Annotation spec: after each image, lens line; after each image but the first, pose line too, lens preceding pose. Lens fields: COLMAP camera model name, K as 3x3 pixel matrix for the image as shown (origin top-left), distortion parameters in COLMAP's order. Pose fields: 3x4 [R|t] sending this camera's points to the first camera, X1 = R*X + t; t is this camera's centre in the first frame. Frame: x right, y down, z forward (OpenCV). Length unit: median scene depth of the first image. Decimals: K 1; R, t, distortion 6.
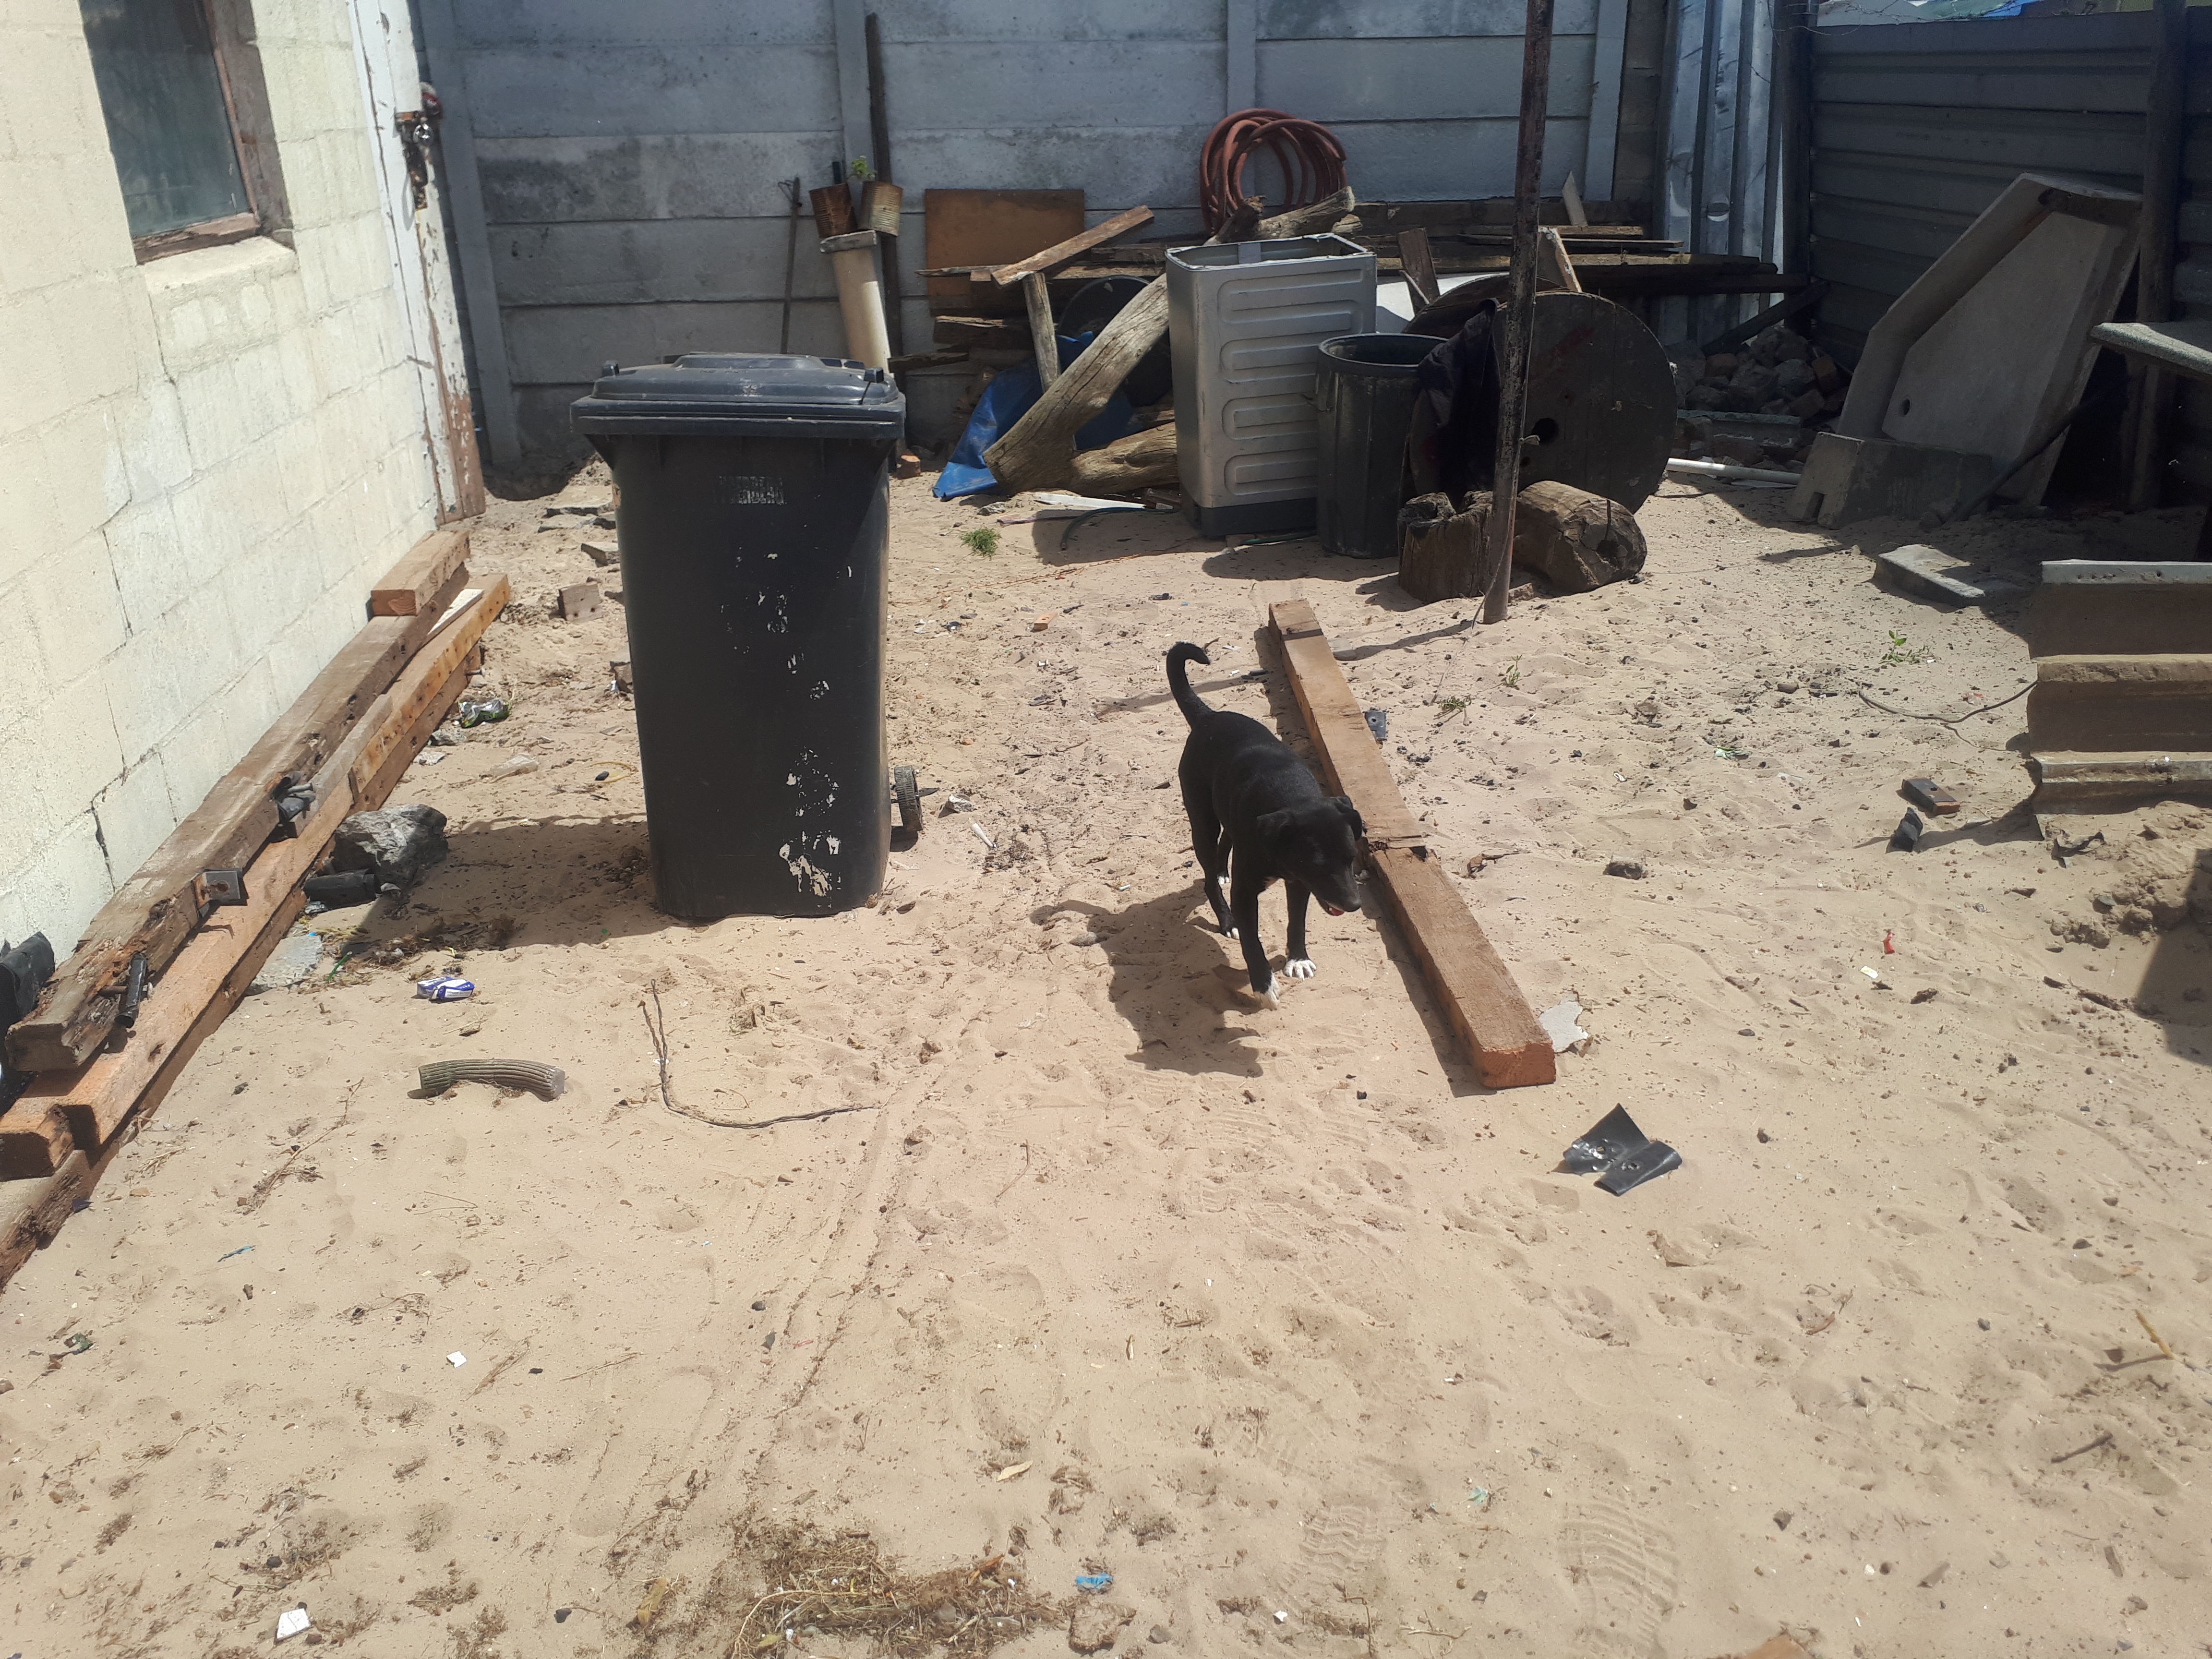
lens RADIAL K [[1812.0, 0, 1103.7], [0, 1812.0, 822.0], [0, 0, 1]] dist [0.043023, -0.057357]
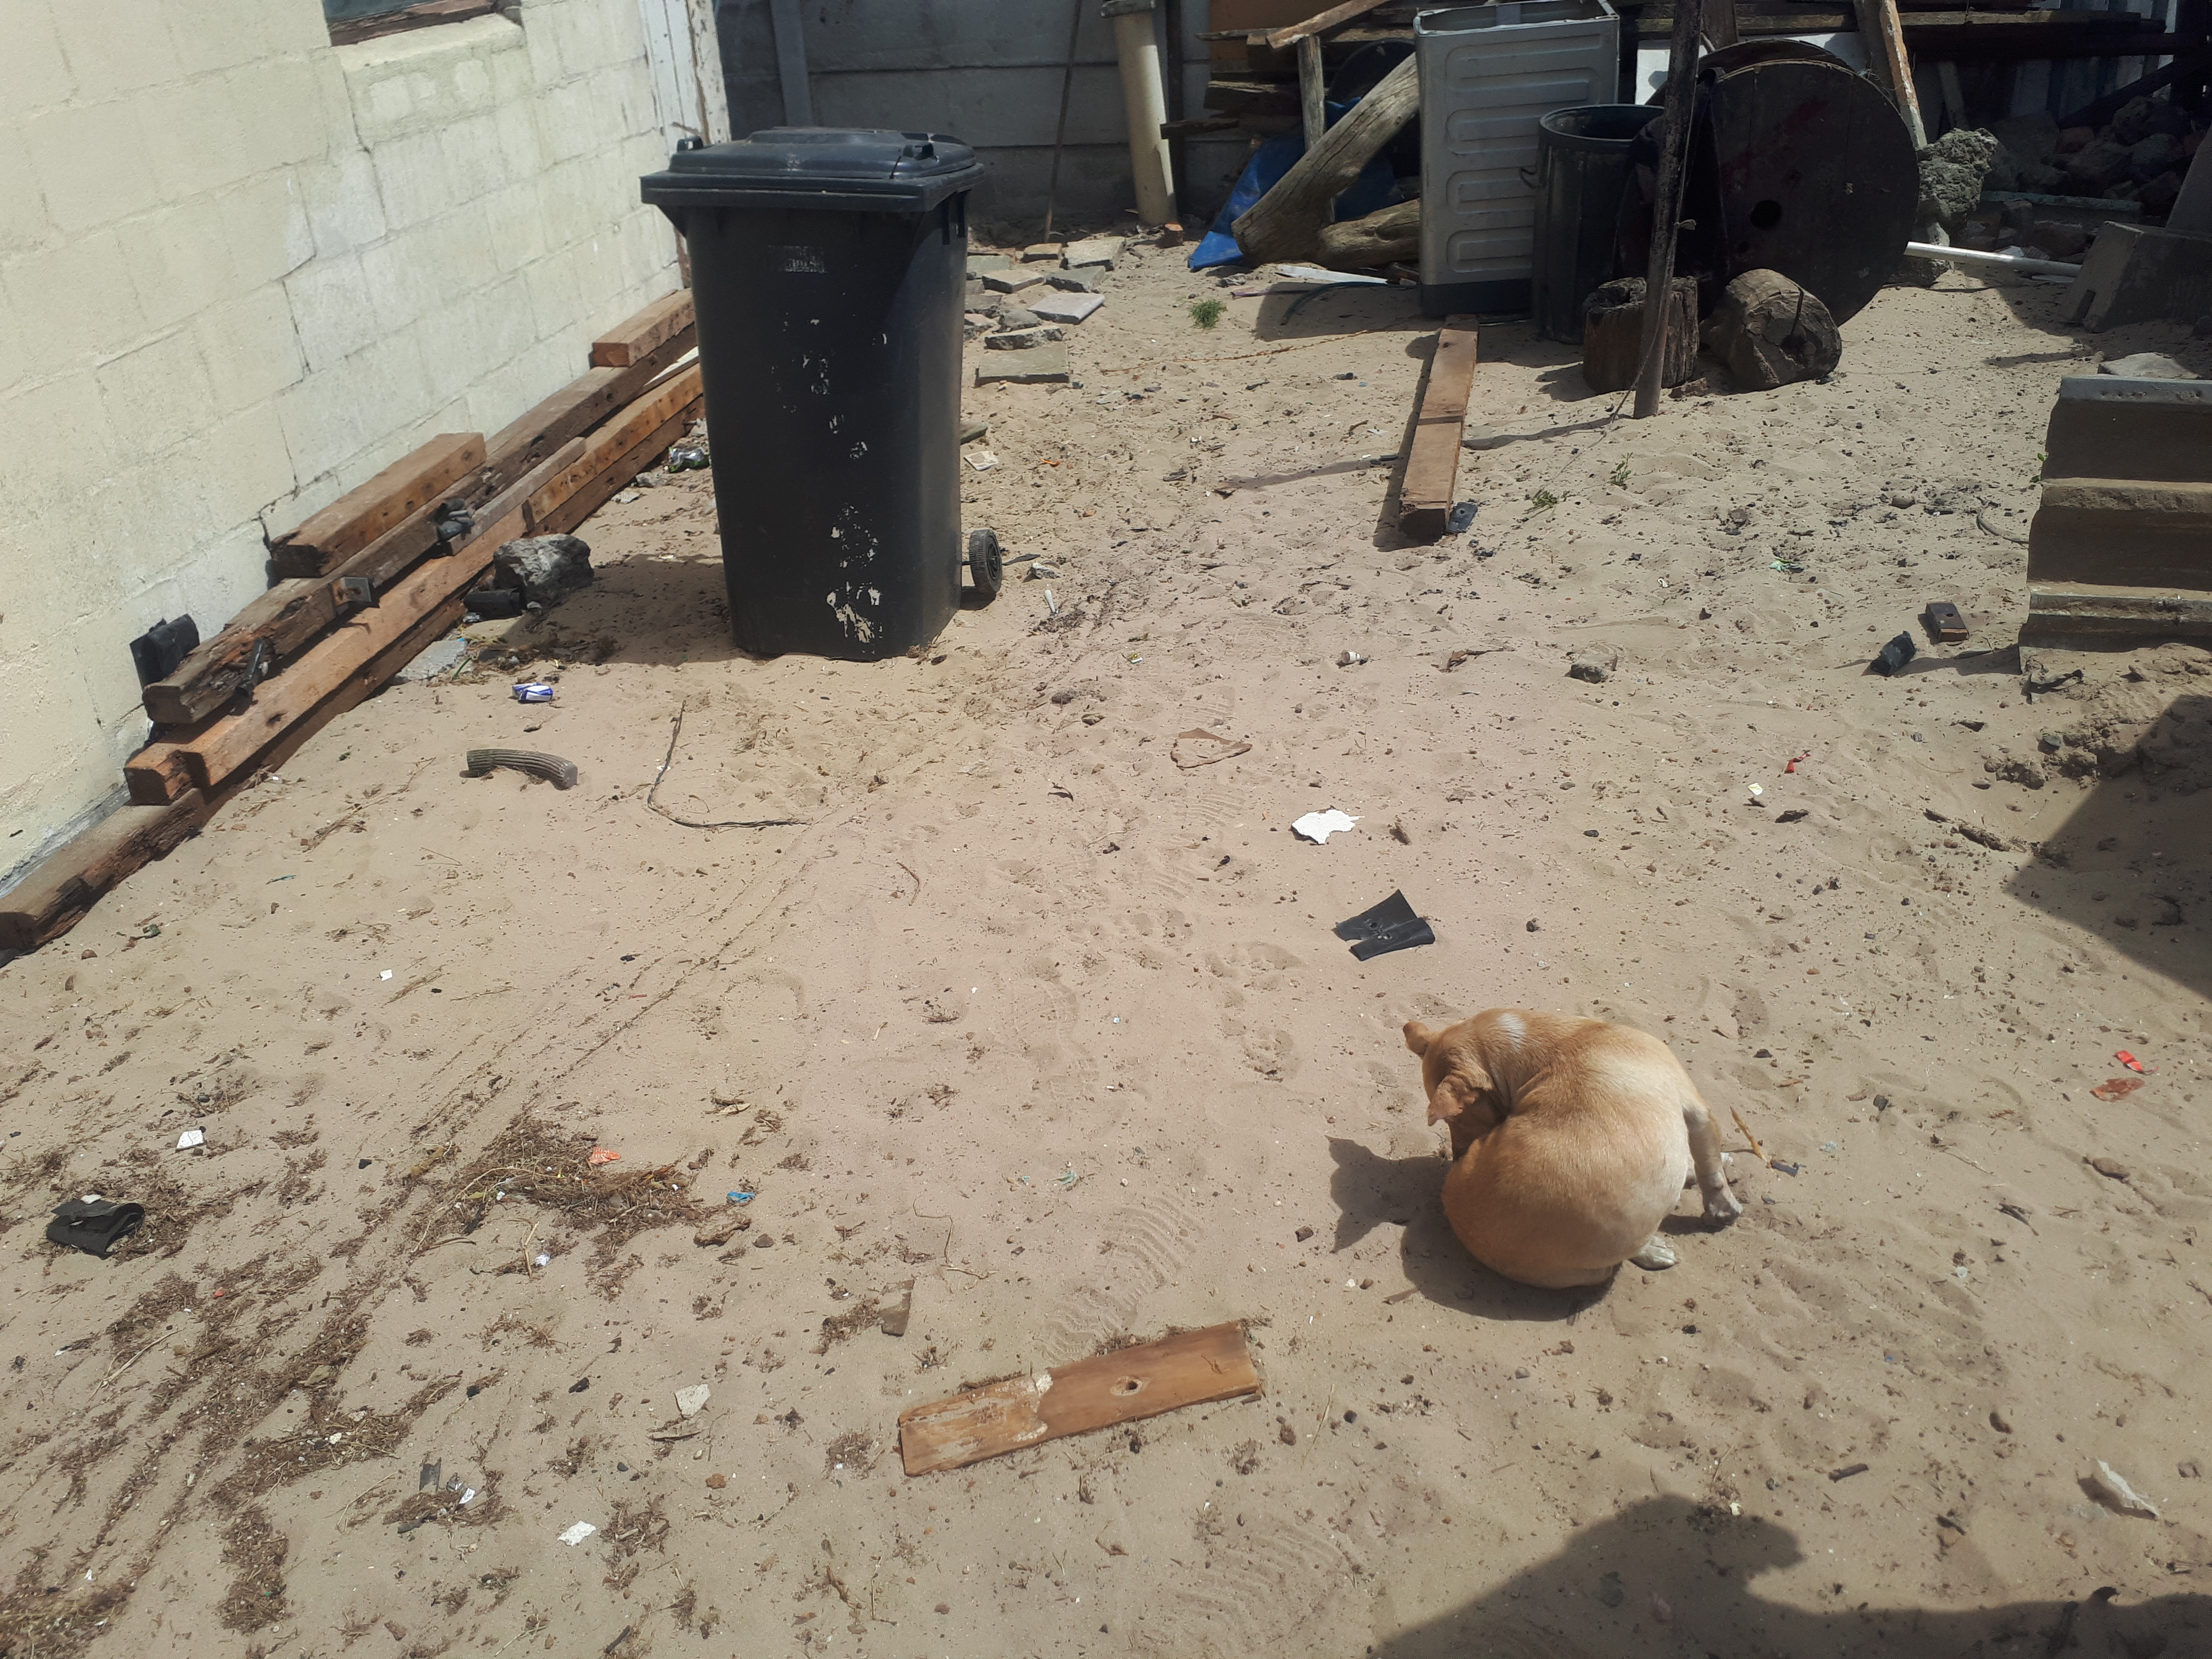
lens RADIAL K [[1808.5, 0, 1106.0], [0, 1808.5, 829.5], [0, 0, 1]] dist [0.054367, -0.073290]
pose [[0.965580, 0.100876, -0.239750, 0.182833], [-0.070313, 0.988646, 0.132797, -0.001859], [0.250424, -0.111368, 0.961709, -0.029419]]
